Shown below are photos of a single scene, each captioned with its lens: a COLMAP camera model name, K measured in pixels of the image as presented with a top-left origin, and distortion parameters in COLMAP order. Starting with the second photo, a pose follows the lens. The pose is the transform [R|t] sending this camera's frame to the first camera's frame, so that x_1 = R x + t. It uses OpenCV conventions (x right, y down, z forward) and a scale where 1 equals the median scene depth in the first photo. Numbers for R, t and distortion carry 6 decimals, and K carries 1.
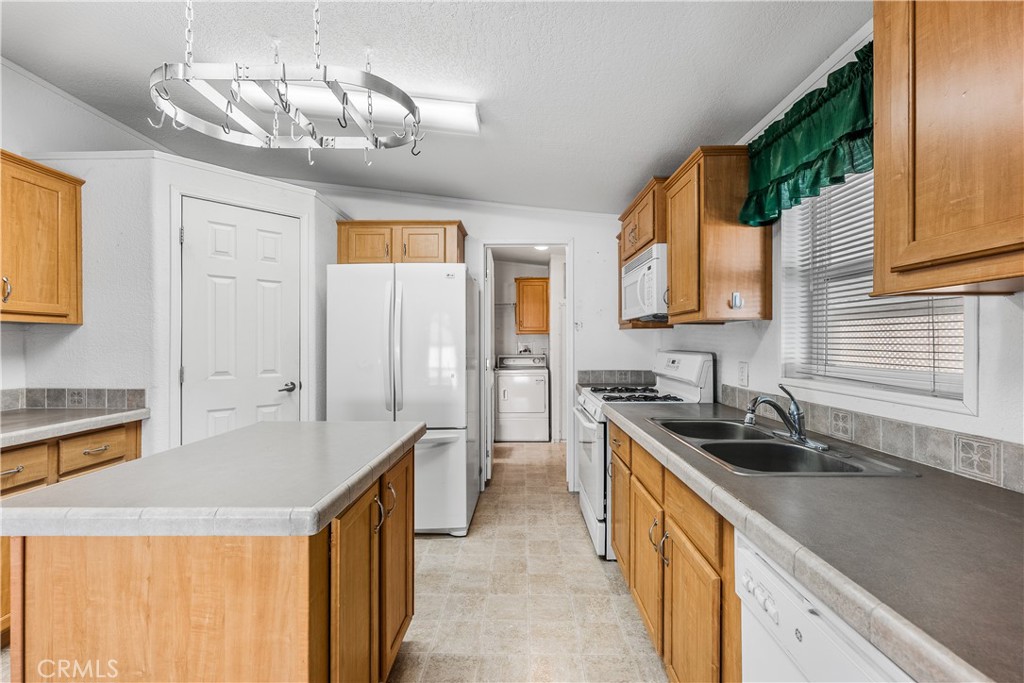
lens RADIAL K [[414.9, 0, 517.8], [0, 414.9, 340.8], [0, 0, 1]] dist [0.001685, 0.000329]
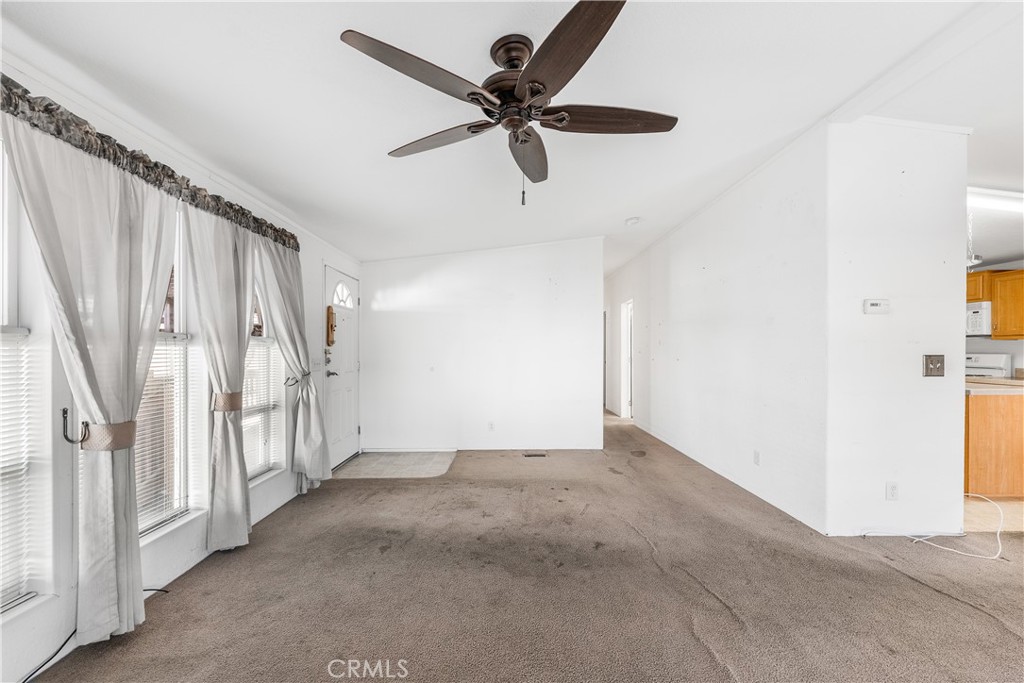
lens RADIAL K [[414.9, 0, 513.2], [0, 414.9, 349.9], [0, 0, 1]] dist [0.001685, 0.000329]
pose [[0.999516, 0.001178, 0.031077, -2.435305], [-0.001309, 0.999990, 0.004219, 0.007217], [-0.031071, -0.004257, 0.999508, -1.193868]]
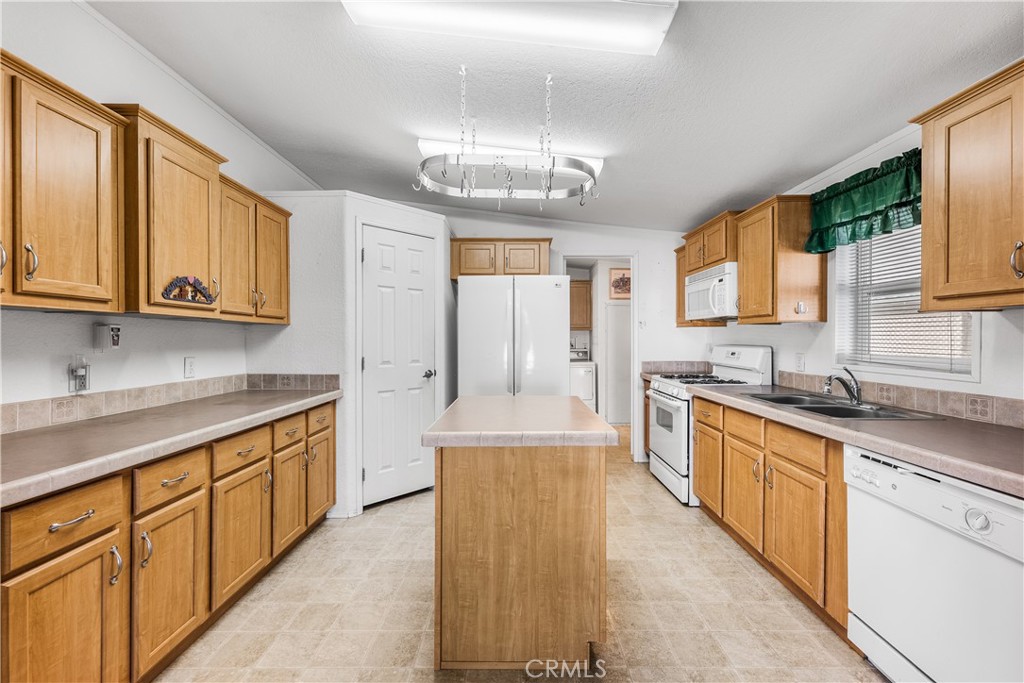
lens RADIAL K [[414.9, 0, 515.0], [0, 414.9, 338.9], [0, 0, 1]] dist [0.001685, 0.000329]
pose [[0.999936, -0.000330, 0.011313, -0.393573], [0.000245, 0.999972, 0.007519, -0.004880], [-0.011315, -0.007516, 0.999908, -0.326493]]
